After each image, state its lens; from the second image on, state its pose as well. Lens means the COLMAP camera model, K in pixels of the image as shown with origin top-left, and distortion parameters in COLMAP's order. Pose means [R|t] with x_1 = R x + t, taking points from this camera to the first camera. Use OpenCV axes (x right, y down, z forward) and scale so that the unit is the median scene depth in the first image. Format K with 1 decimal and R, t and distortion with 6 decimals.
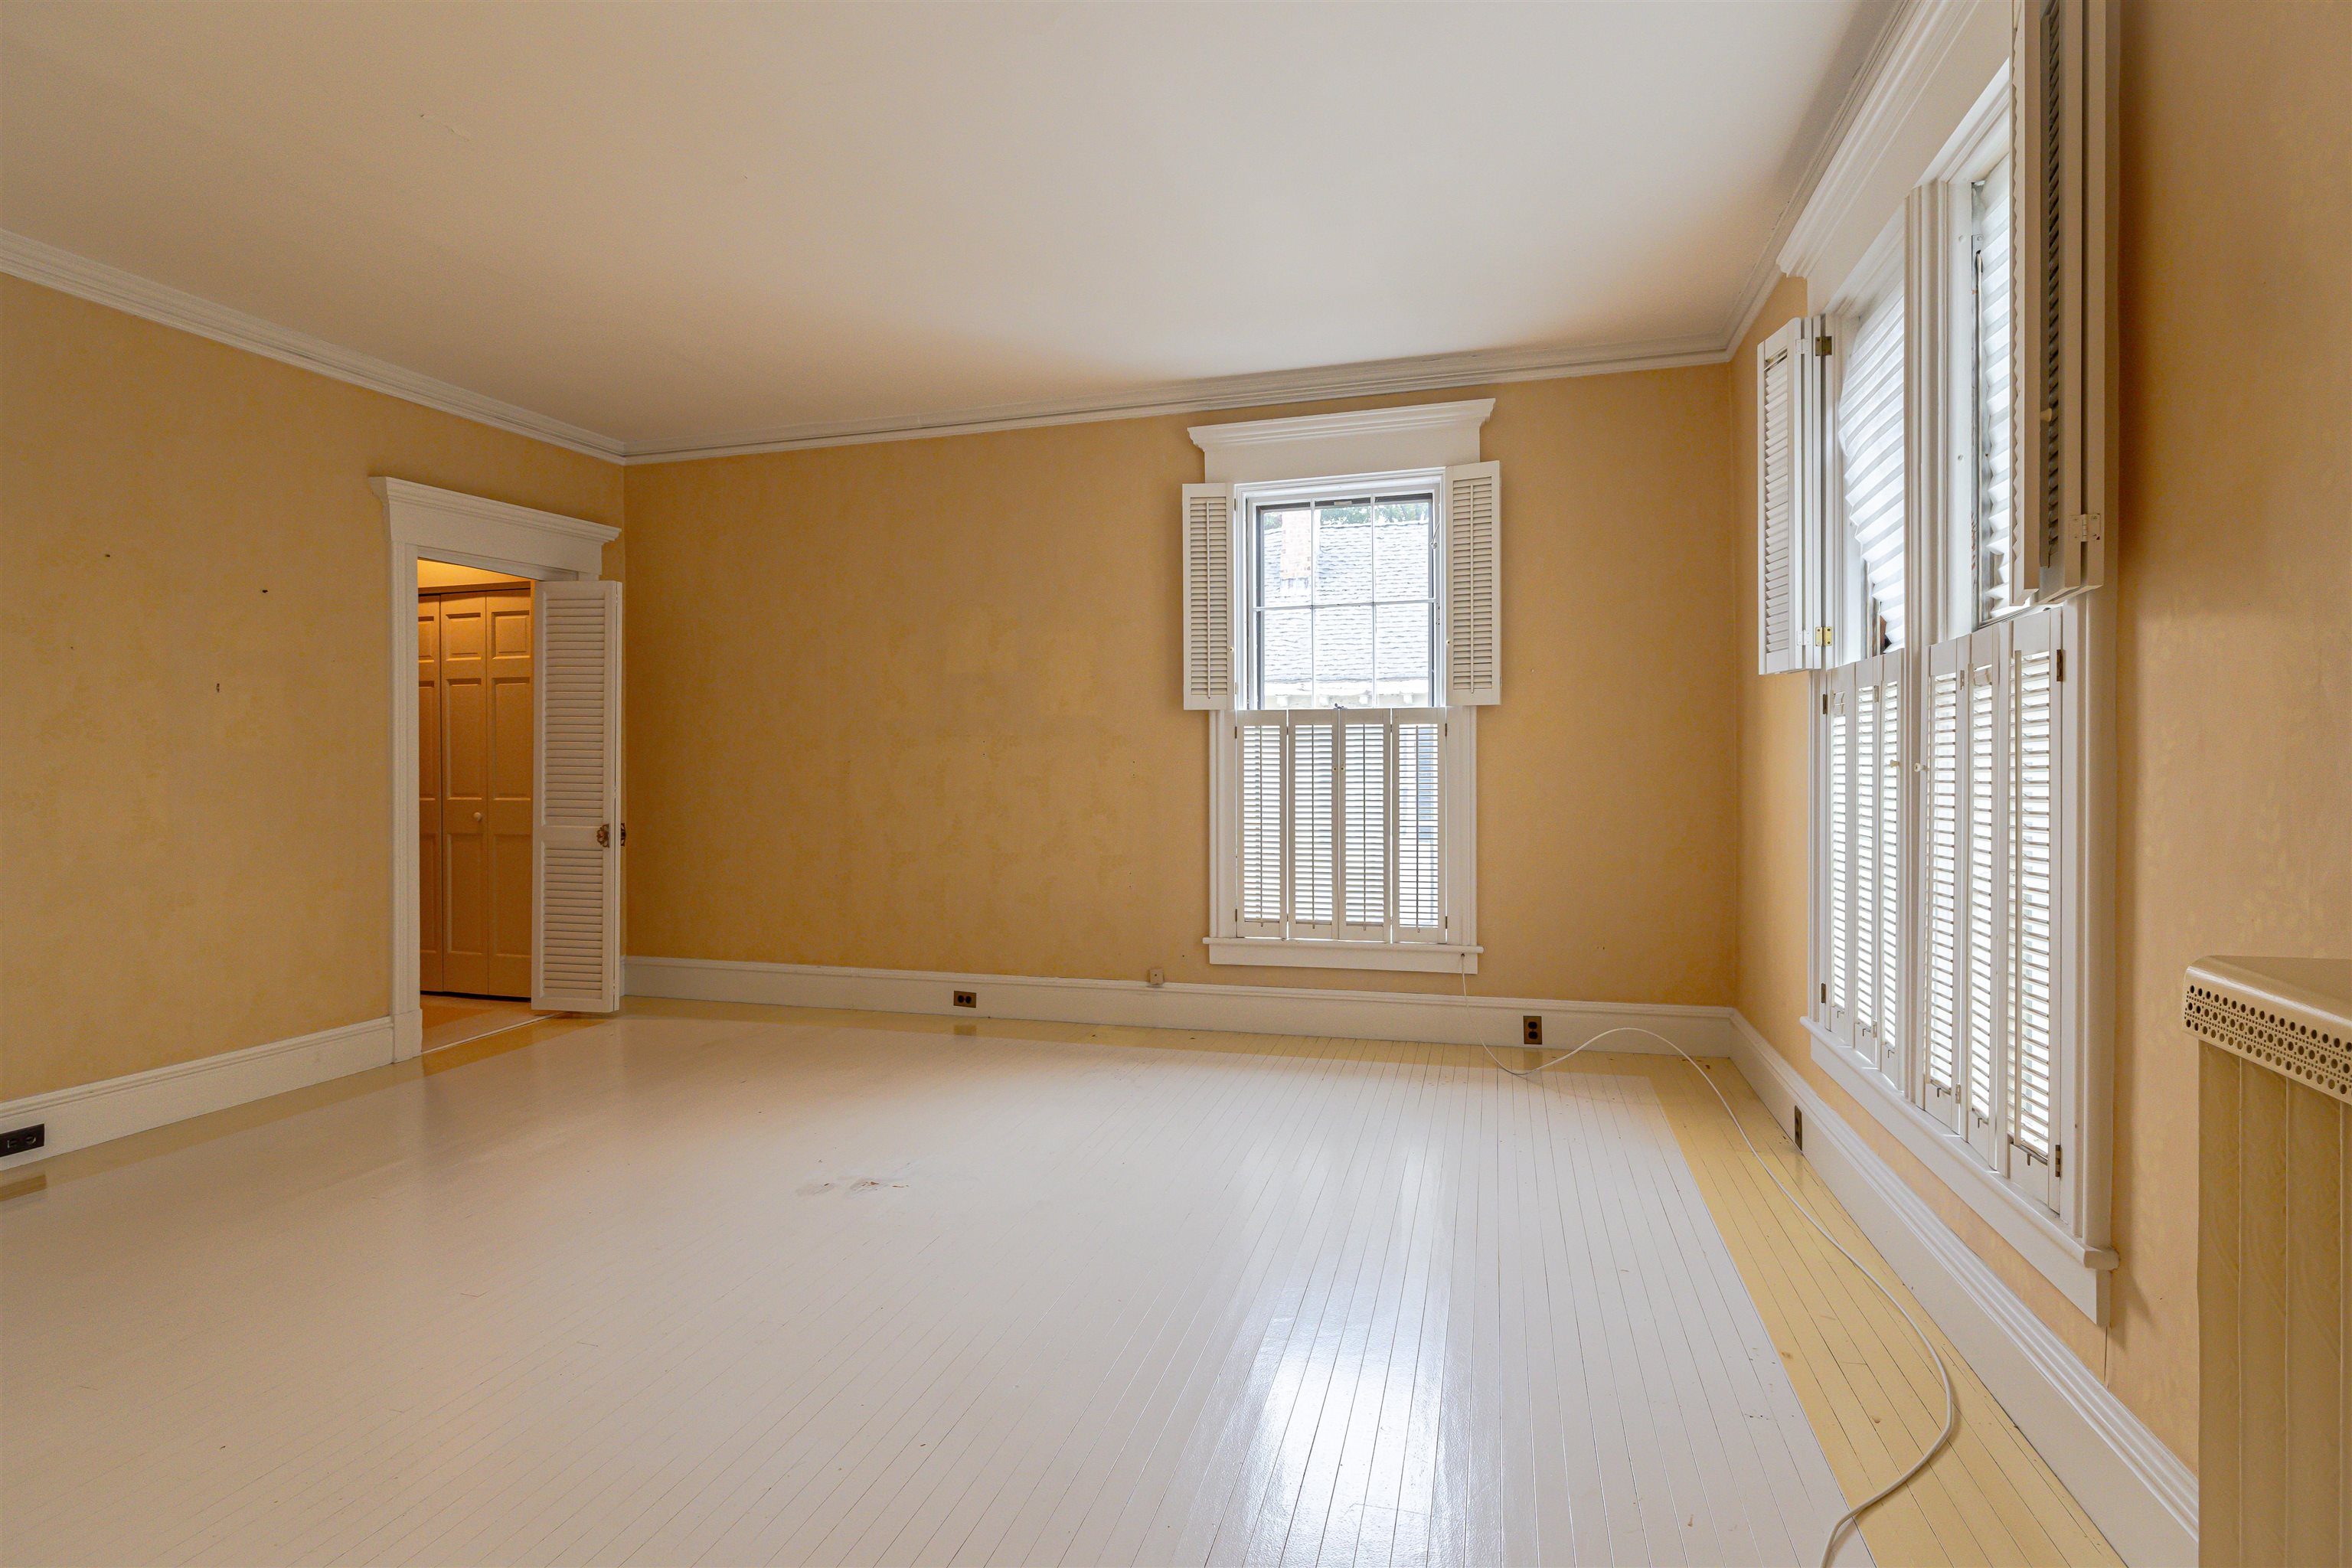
lens RADIAL K [[1116.3, 0, 1176.0], [0, 1116.3, 784.0], [0, 0, 1]] dist [0.000300, 0.000427]
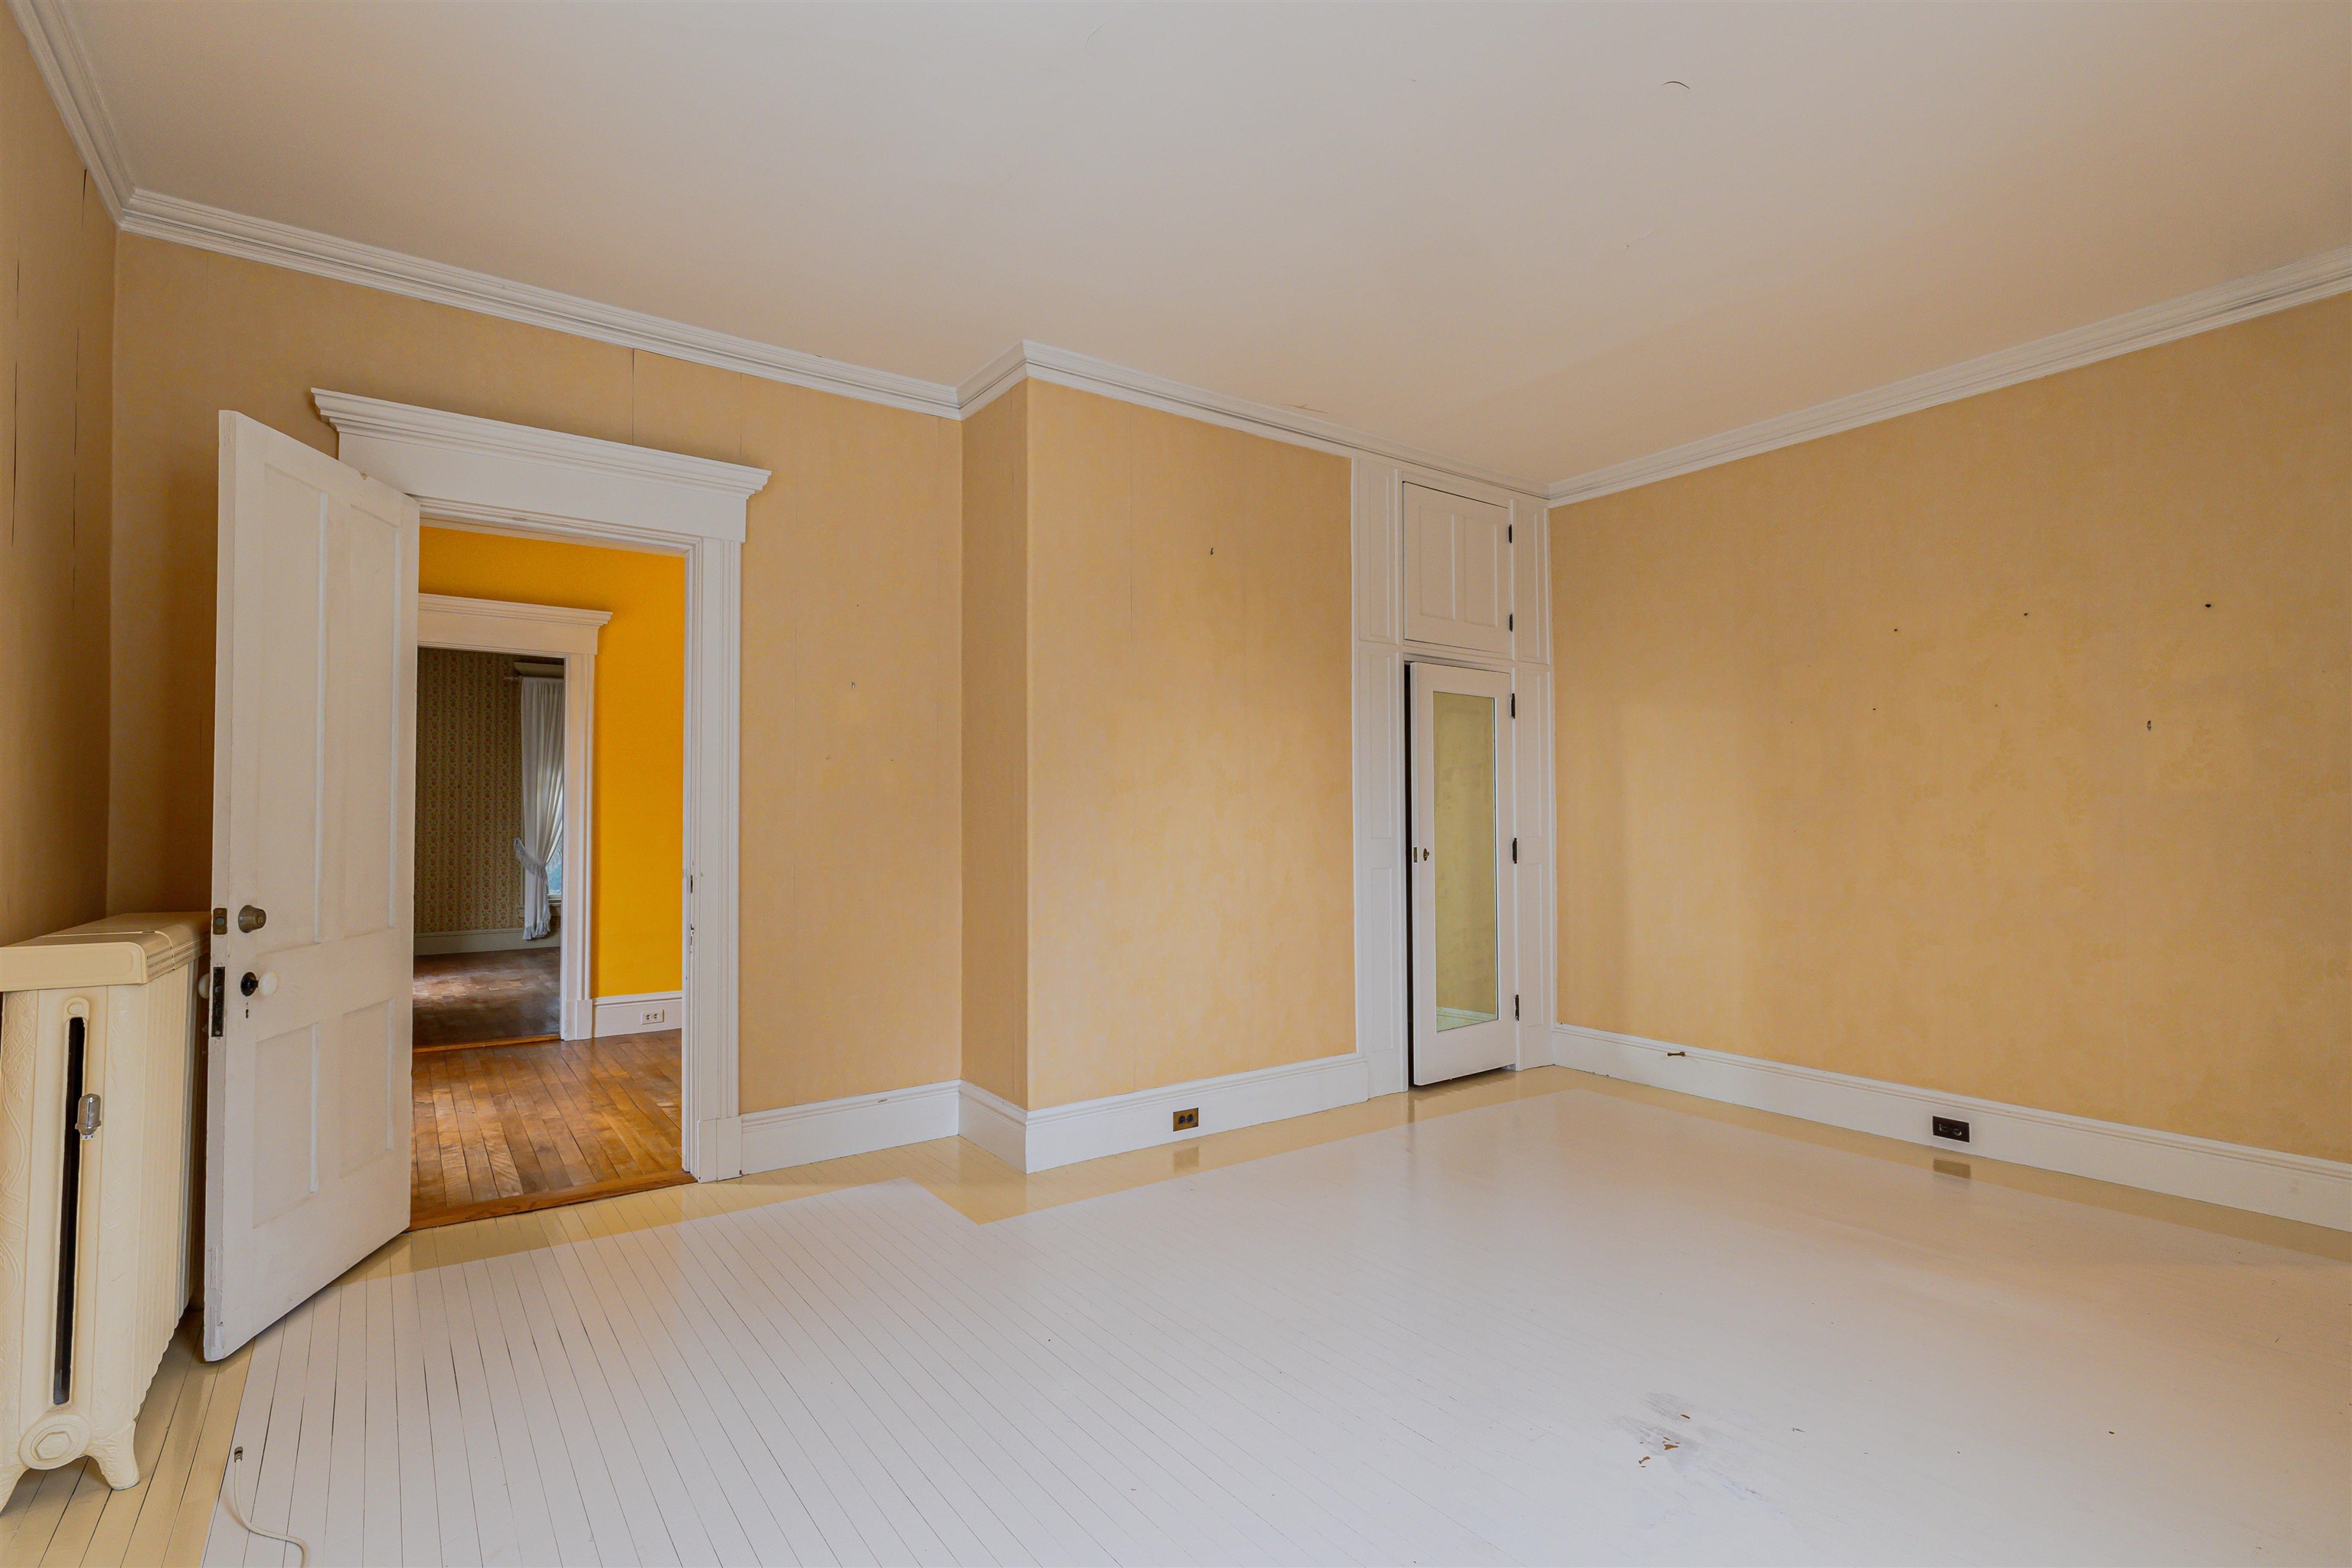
lens RADIAL K [[1131.0, 0, 1176.0], [0, 1131.0, 784.0], [0, 0, 1]] dist [-0.004685, 0.000976]
pose [[-0.628876, -0.010507, -0.777435, 0.393356], [-0.006675, 0.999945, -0.008115, -0.028625], [0.777477, 0.000086, -0.628911, 1.053717]]
